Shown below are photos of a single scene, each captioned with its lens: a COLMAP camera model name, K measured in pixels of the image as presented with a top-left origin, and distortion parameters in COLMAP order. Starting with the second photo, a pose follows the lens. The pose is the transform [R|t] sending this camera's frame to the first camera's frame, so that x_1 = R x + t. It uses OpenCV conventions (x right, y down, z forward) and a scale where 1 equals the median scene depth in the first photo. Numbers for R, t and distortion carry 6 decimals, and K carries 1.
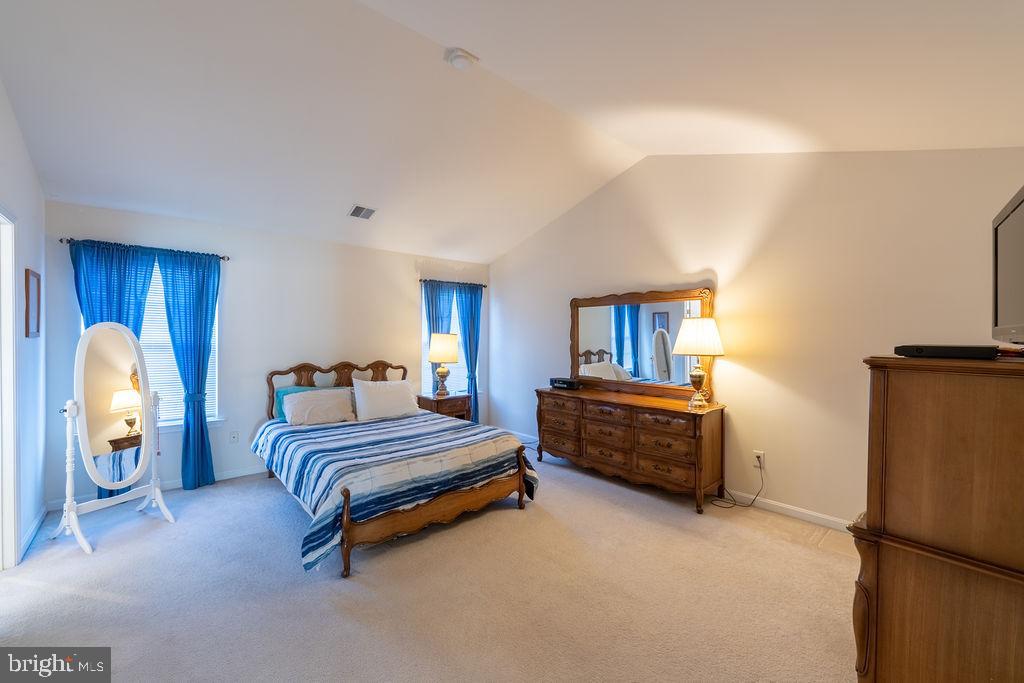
lens RADIAL K [[428.5, 0, 512.0], [0, 428.5, 341.5], [0, 0, 1]] dist [0.015914, 0.000250]
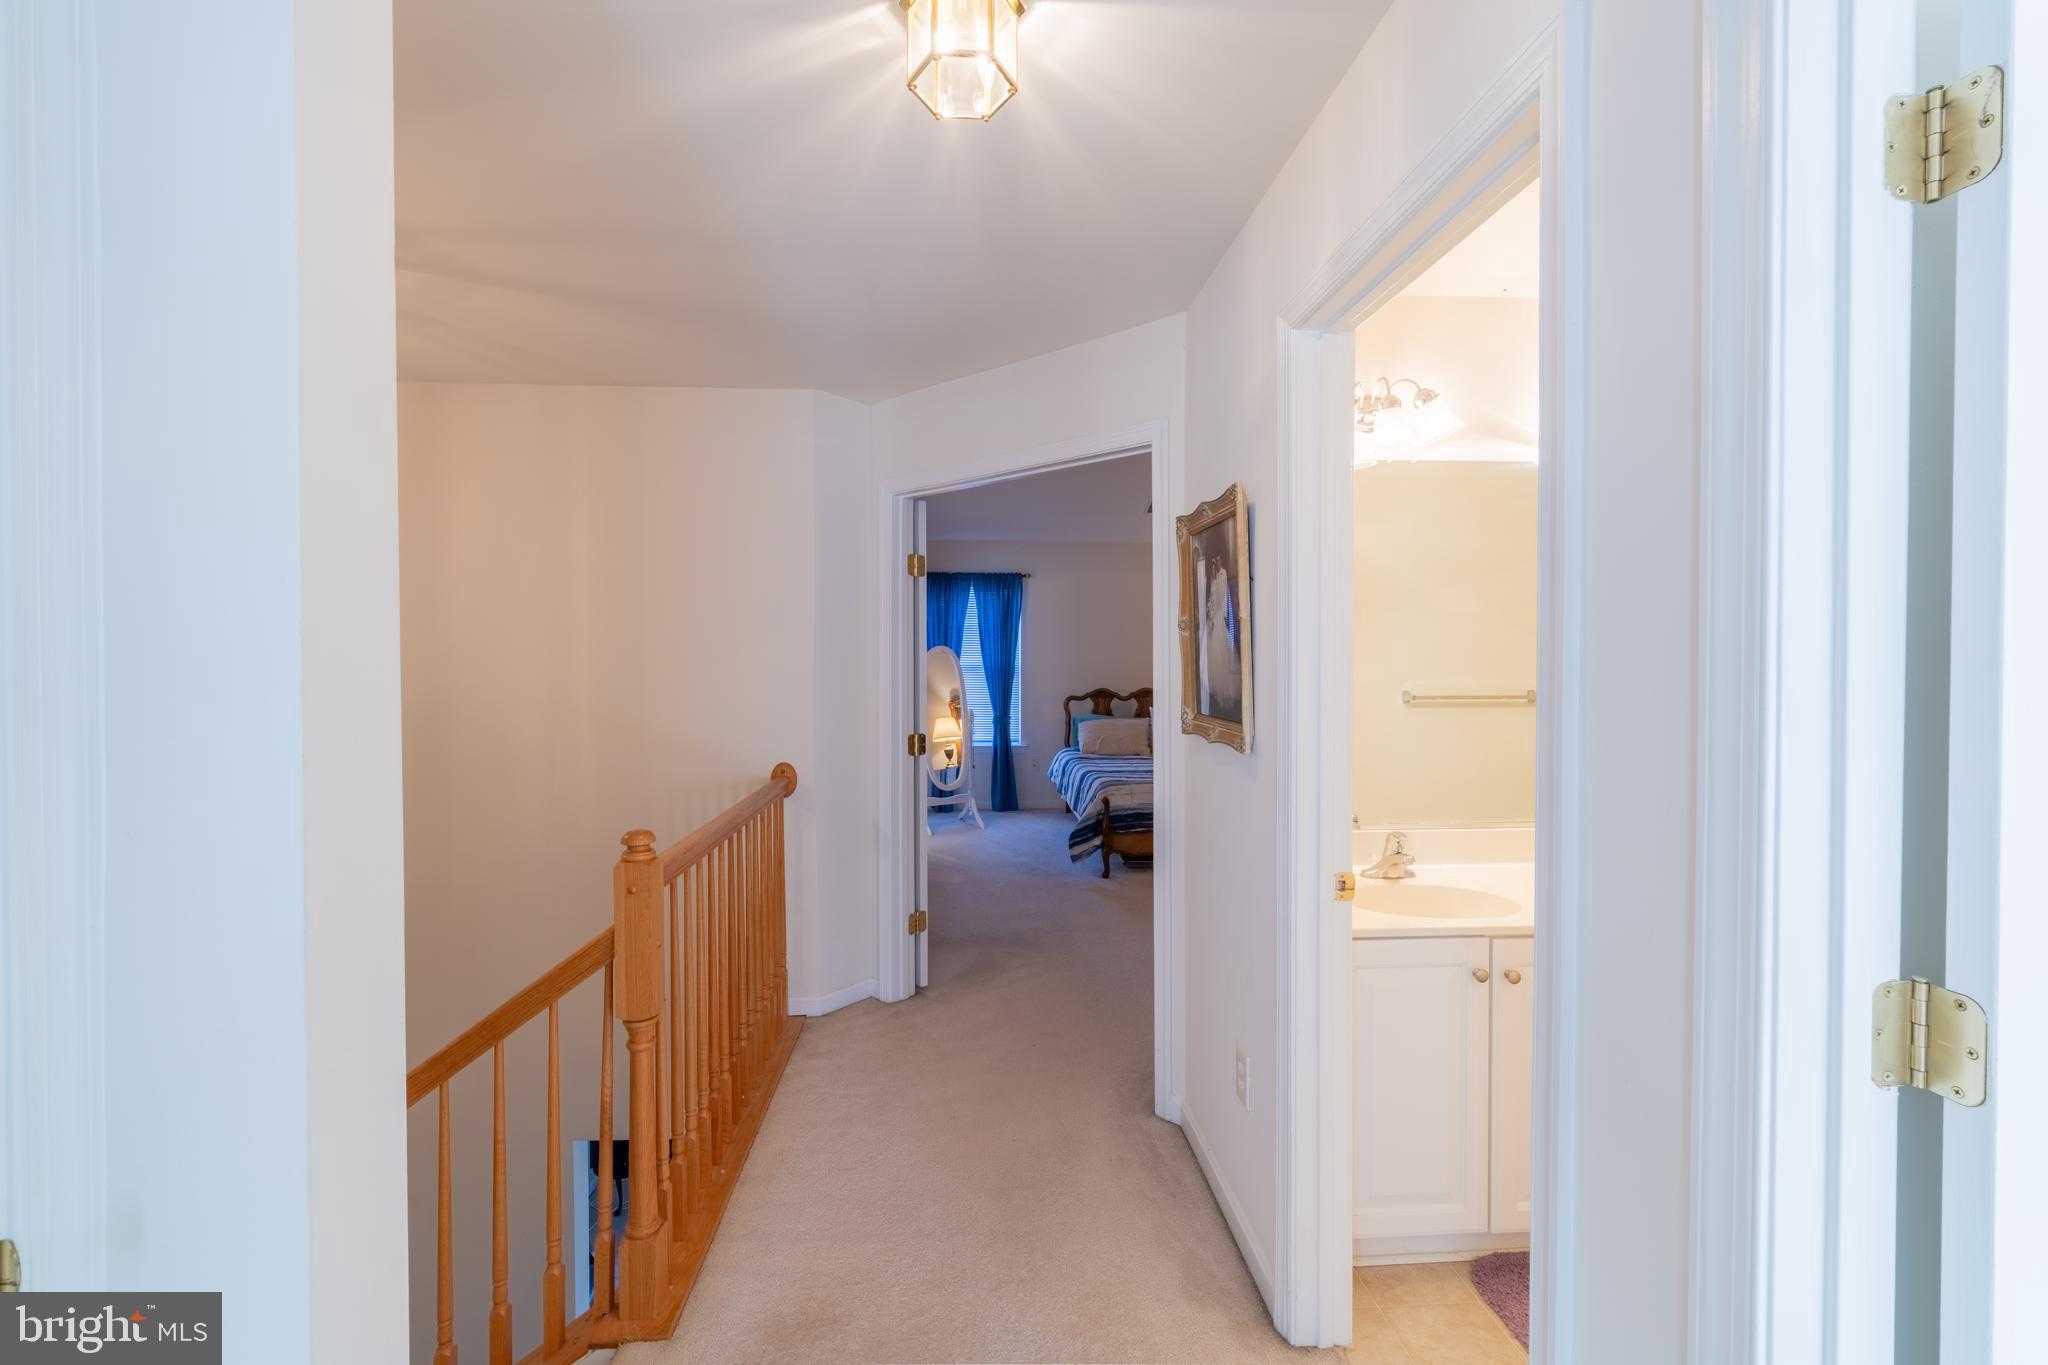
lens RADIAL K [[857.0, 0, 1024.0], [0, 857.0, 682.5], [0, 0, 1]] dist [0.015914, 0.000250]
pose [[0.810434, 0.011199, -0.585724, 0.458821], [0.000307, 0.999809, 0.019540, 0.005895], [0.585830, -0.016016, 0.810275, -0.561108]]
